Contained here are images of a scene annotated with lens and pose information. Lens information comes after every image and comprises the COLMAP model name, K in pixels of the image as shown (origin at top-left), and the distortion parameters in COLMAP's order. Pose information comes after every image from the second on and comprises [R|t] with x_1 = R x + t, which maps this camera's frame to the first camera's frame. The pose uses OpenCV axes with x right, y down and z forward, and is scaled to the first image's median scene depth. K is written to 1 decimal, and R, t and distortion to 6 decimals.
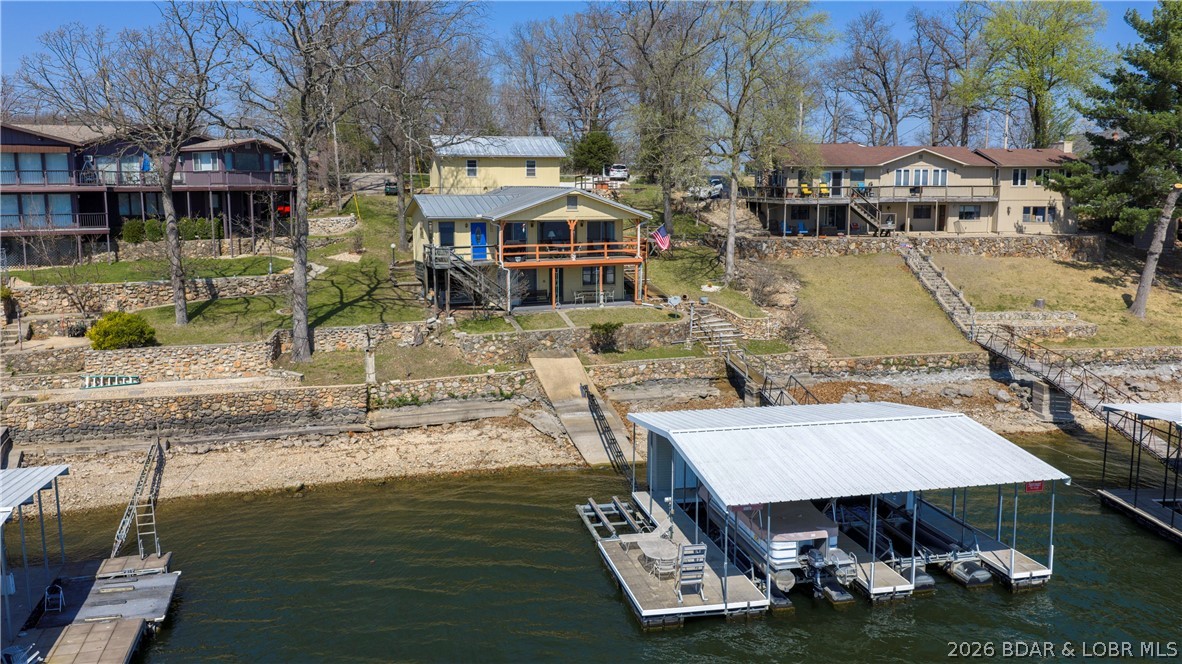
lens RADIAL K [[979.5, 0, 591.0], [0, 979.5, 332.0], [0, 0, 1]] dist [0.038247, -0.095590]
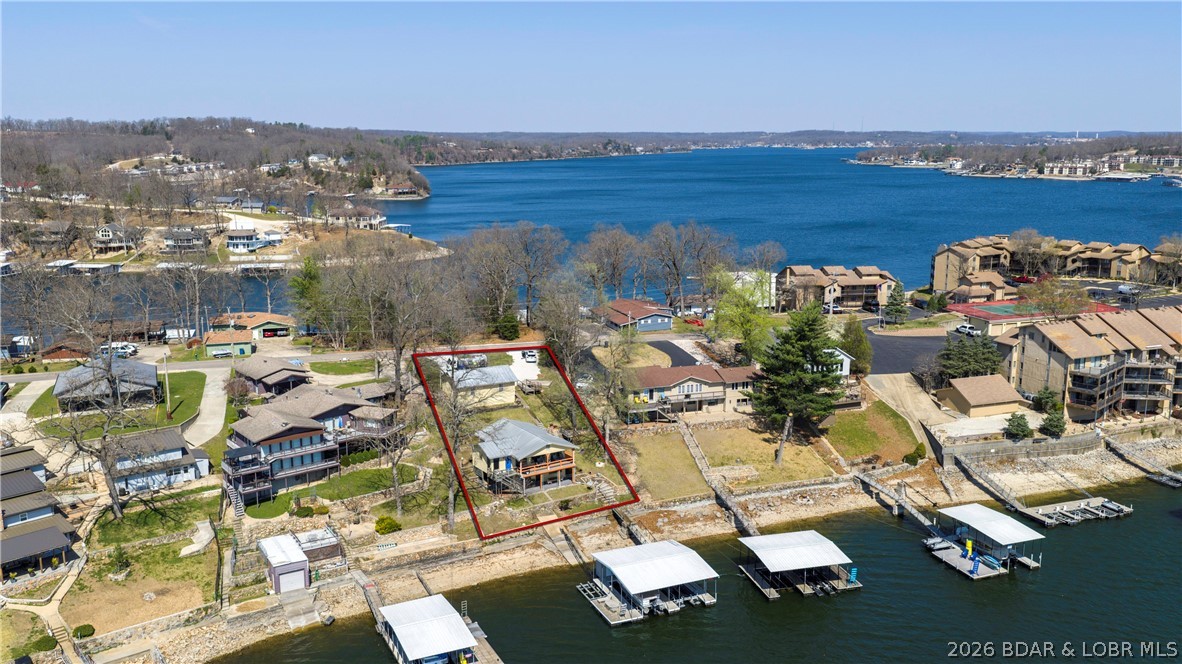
lens RADIAL K [[979.5, 0, 591.0], [0, 979.5, 332.0], [0, 0, 1]] dist [0.038247, -0.095590]
pose [[0.980863, -0.037431, 0.191067, -0.365172], [0.027894, 0.998238, 0.052363, -0.537237], [-0.192690, -0.046031, 0.980179, -1.374228]]
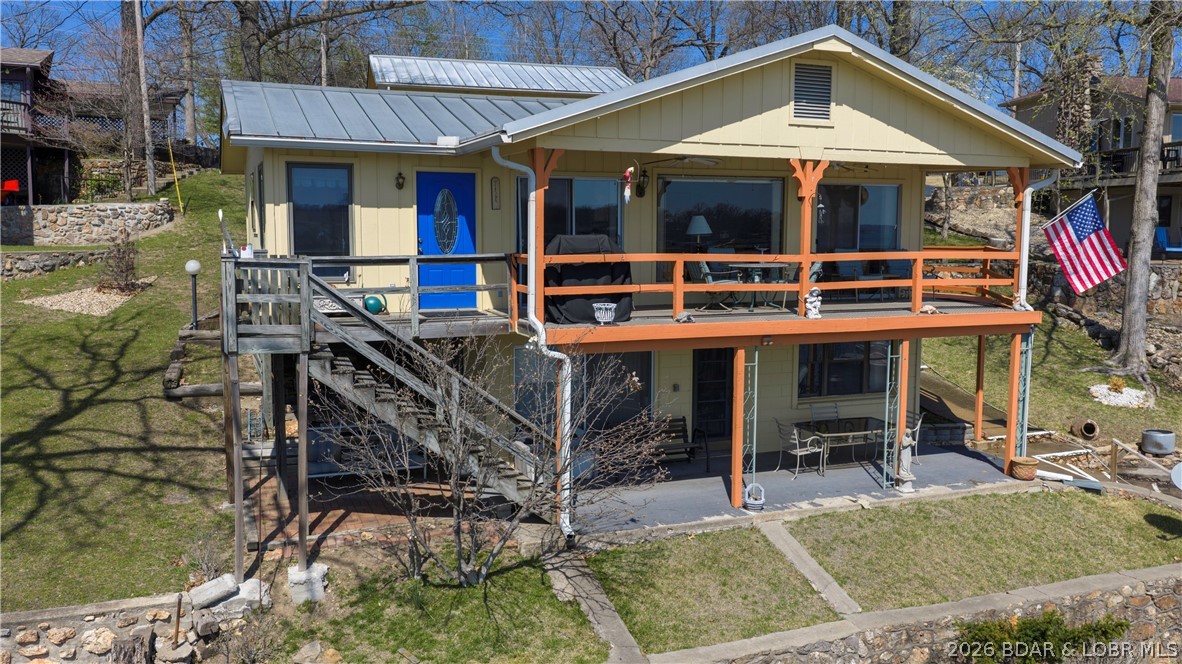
lens RADIAL K [[979.5, 0, 591.0], [0, 979.5, 332.0], [0, 0, 1]] dist [0.038247, -0.095590]
pose [[0.999976, 0.006514, 0.002396, -0.076983], [-0.006395, 0.998885, -0.046776, -0.057044], [-0.002698, 0.046759, 0.998903, 0.746218]]
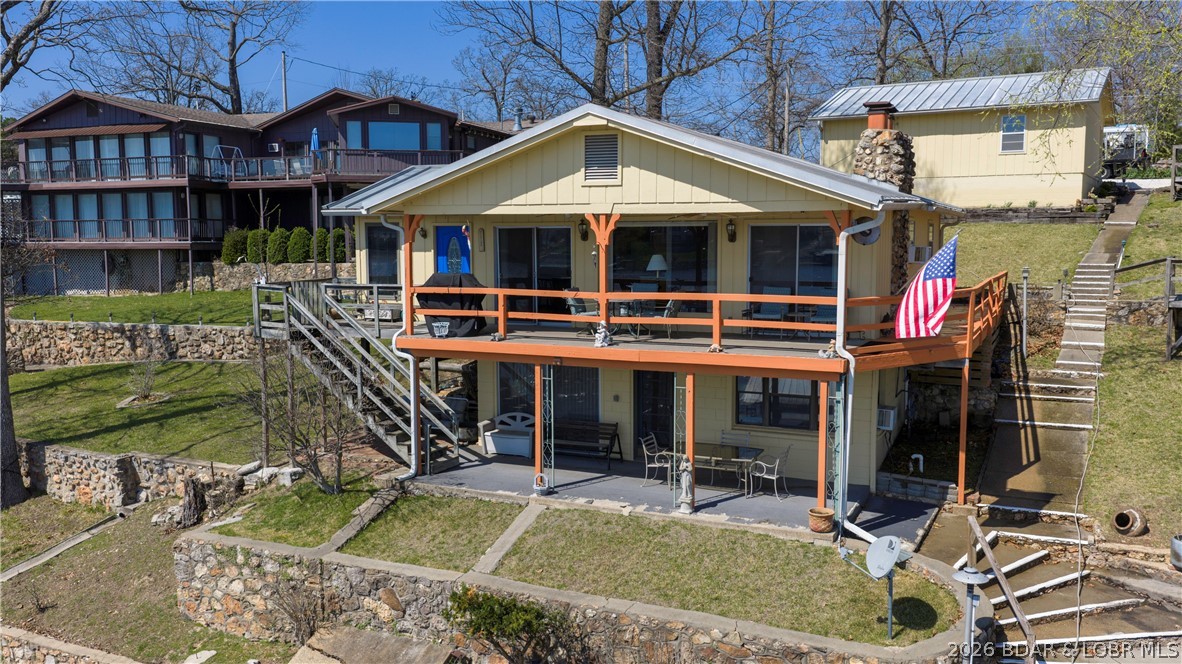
lens RADIAL K [[979.5, 0, 591.0], [0, 979.5, 332.0], [0, 0, 1]] dist [0.038247, -0.095590]
pose [[0.678947, 0.073299, -0.730519, 0.205404], [-0.108871, 0.994055, -0.001443, -0.076984], [0.726071, 0.080512, 0.682890, 0.791833]]
